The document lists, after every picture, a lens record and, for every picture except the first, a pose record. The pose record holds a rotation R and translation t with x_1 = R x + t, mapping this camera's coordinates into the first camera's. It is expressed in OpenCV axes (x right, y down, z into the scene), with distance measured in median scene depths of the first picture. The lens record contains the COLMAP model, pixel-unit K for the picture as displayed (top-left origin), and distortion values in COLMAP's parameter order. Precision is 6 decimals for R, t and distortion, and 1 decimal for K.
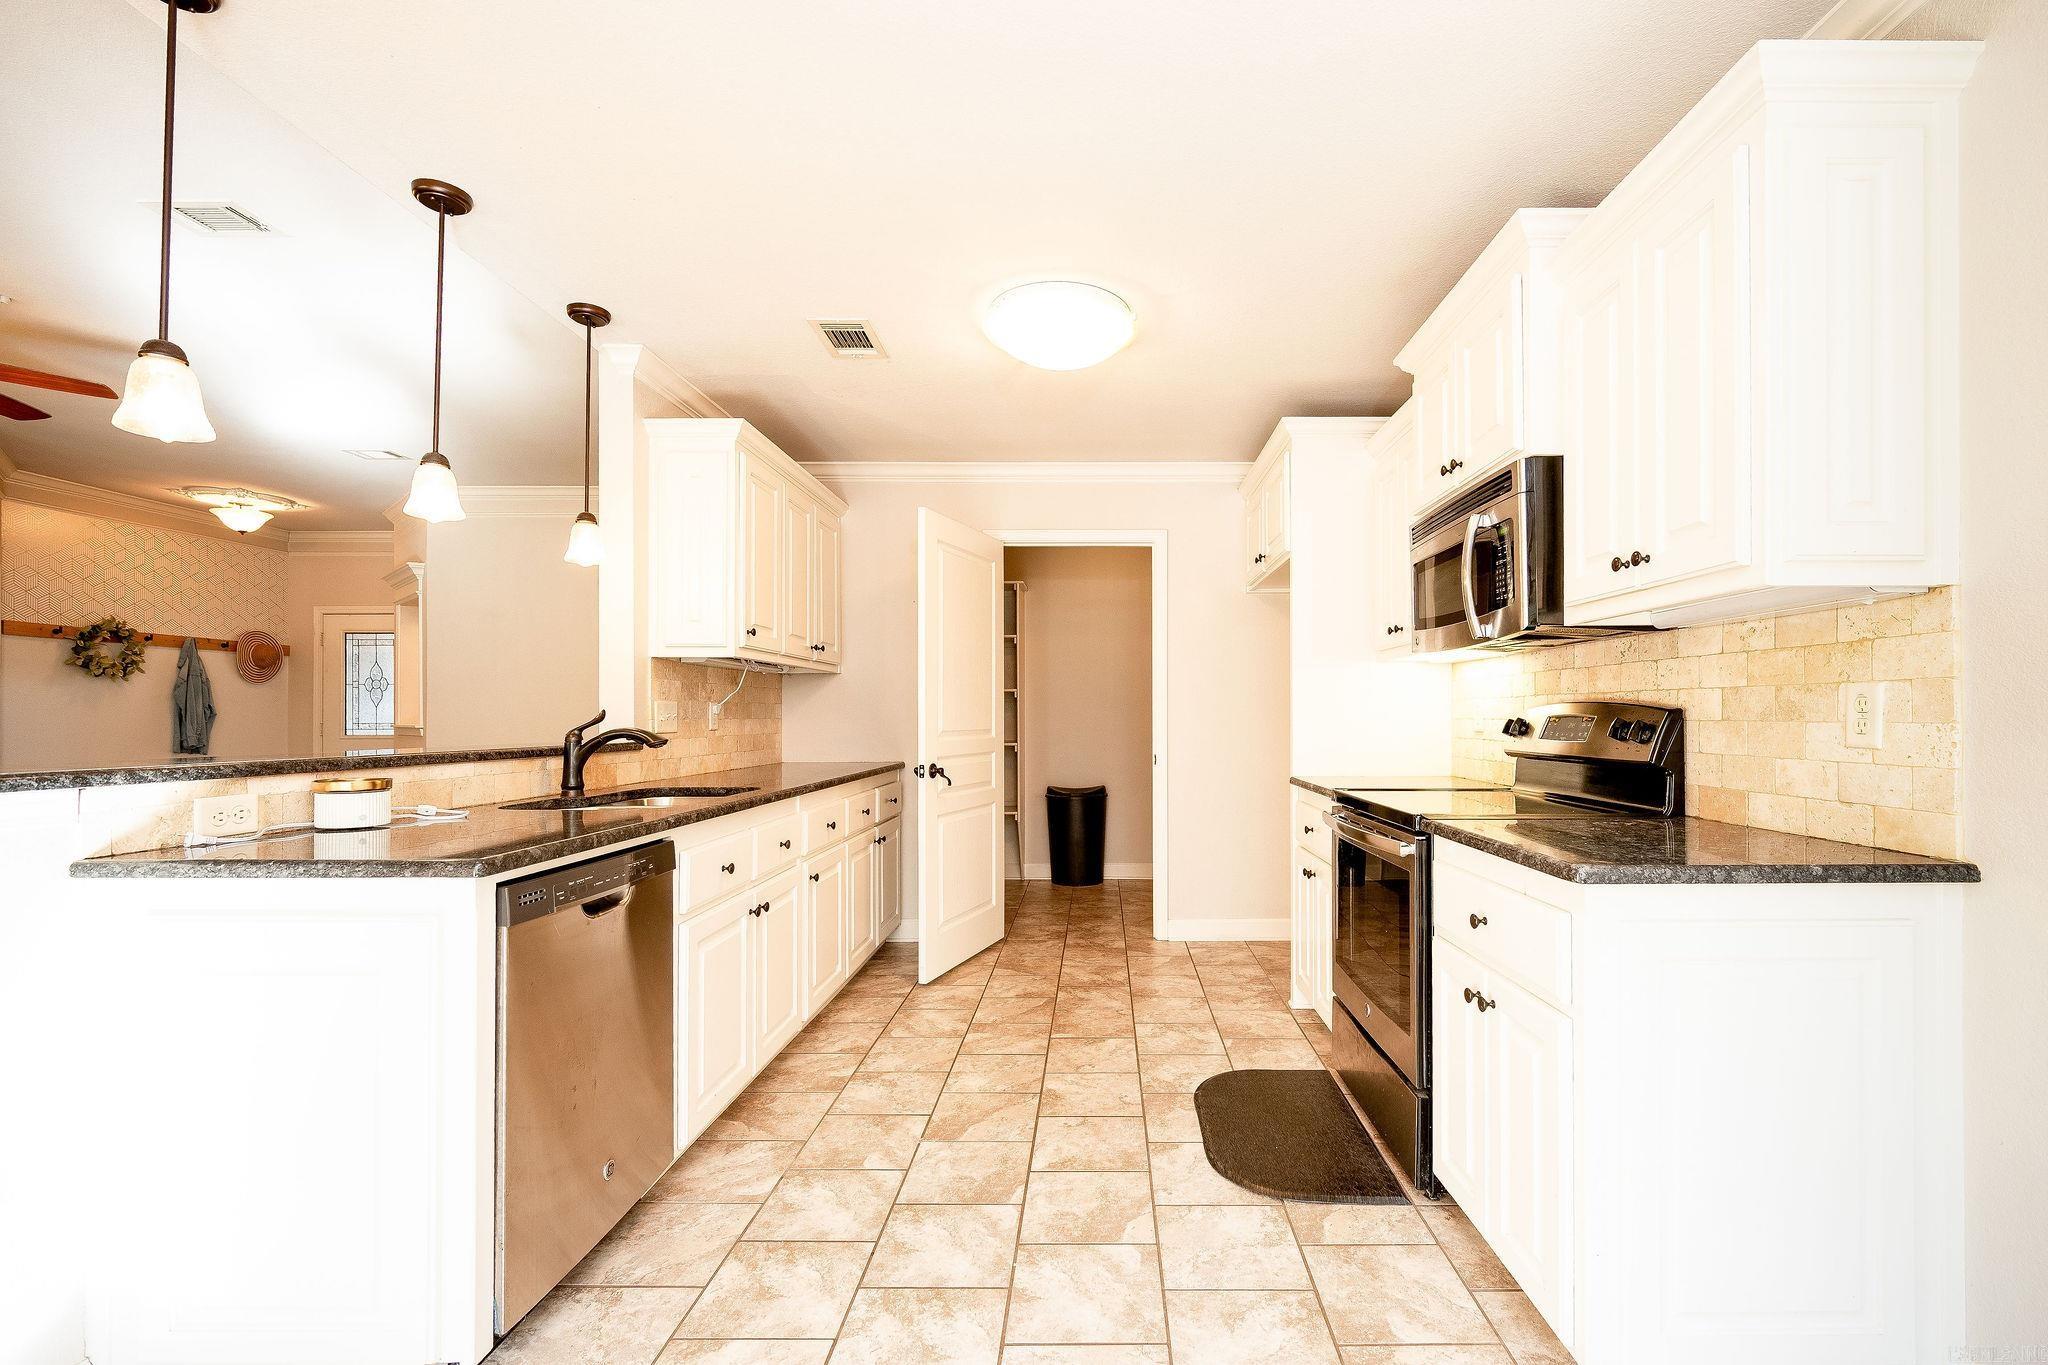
lens RADIAL K [[842.0, 0, 1024.2], [0, 842.0, 703.8], [0, 0, 1]] dist [0.004747, 0.000822]
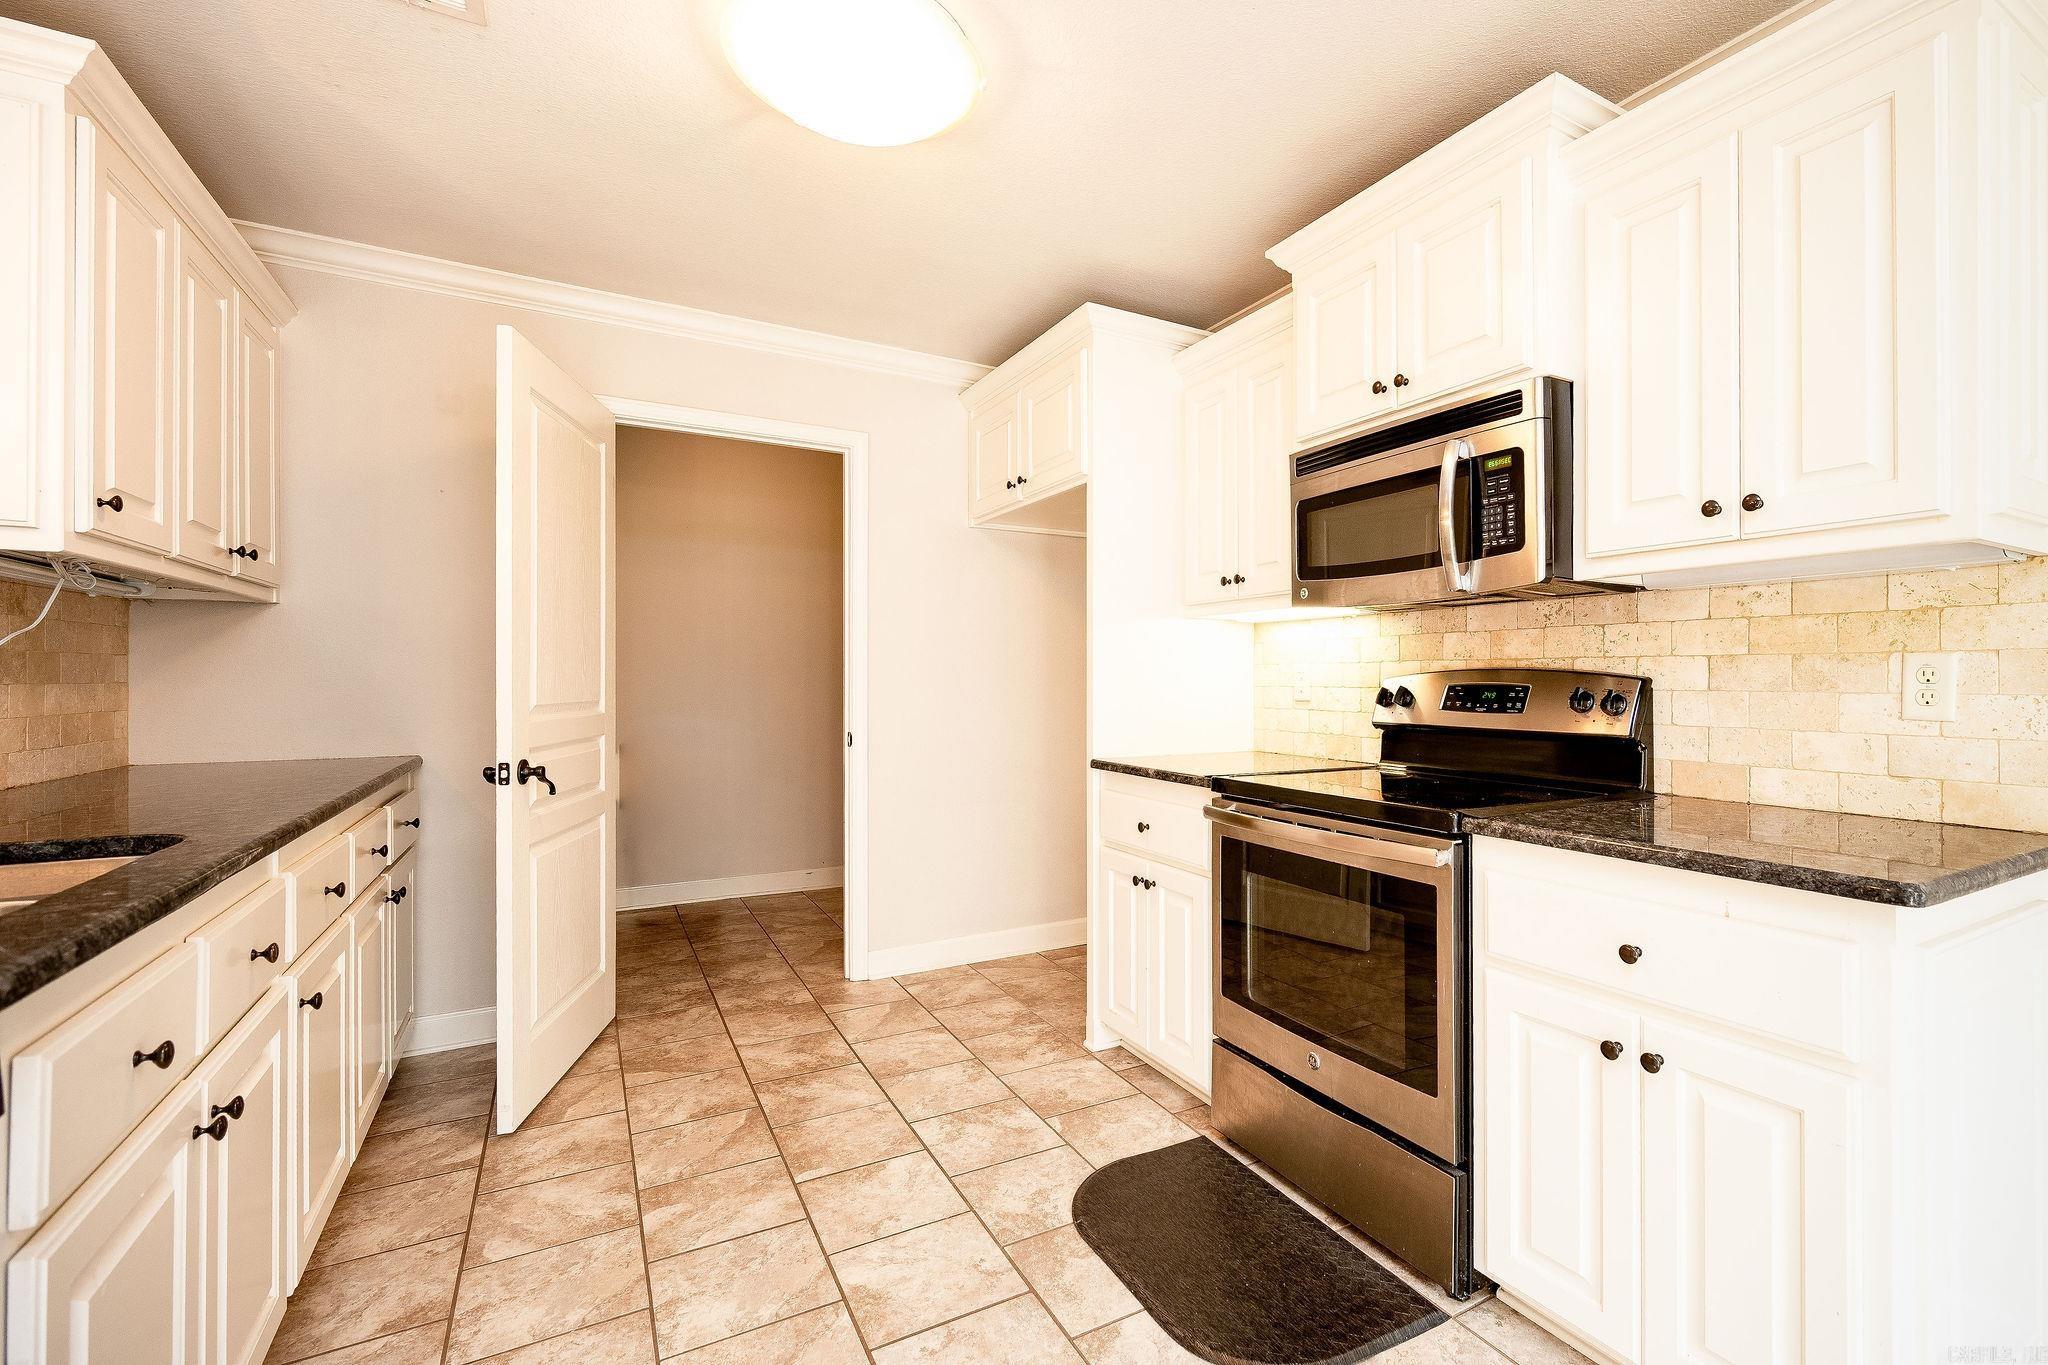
lens RADIAL K [[914.7, 0, 1087.7], [0, 914.7, 675.4], [0, 0, 1]] dist [-0.001597, -0.002159]
pose [[0.830376, 0.007905, 0.557148, -0.183633], [-0.012784, 0.999906, 0.004866, 0.003927], [-0.557057, -0.011163, 0.830399, 0.319060]]
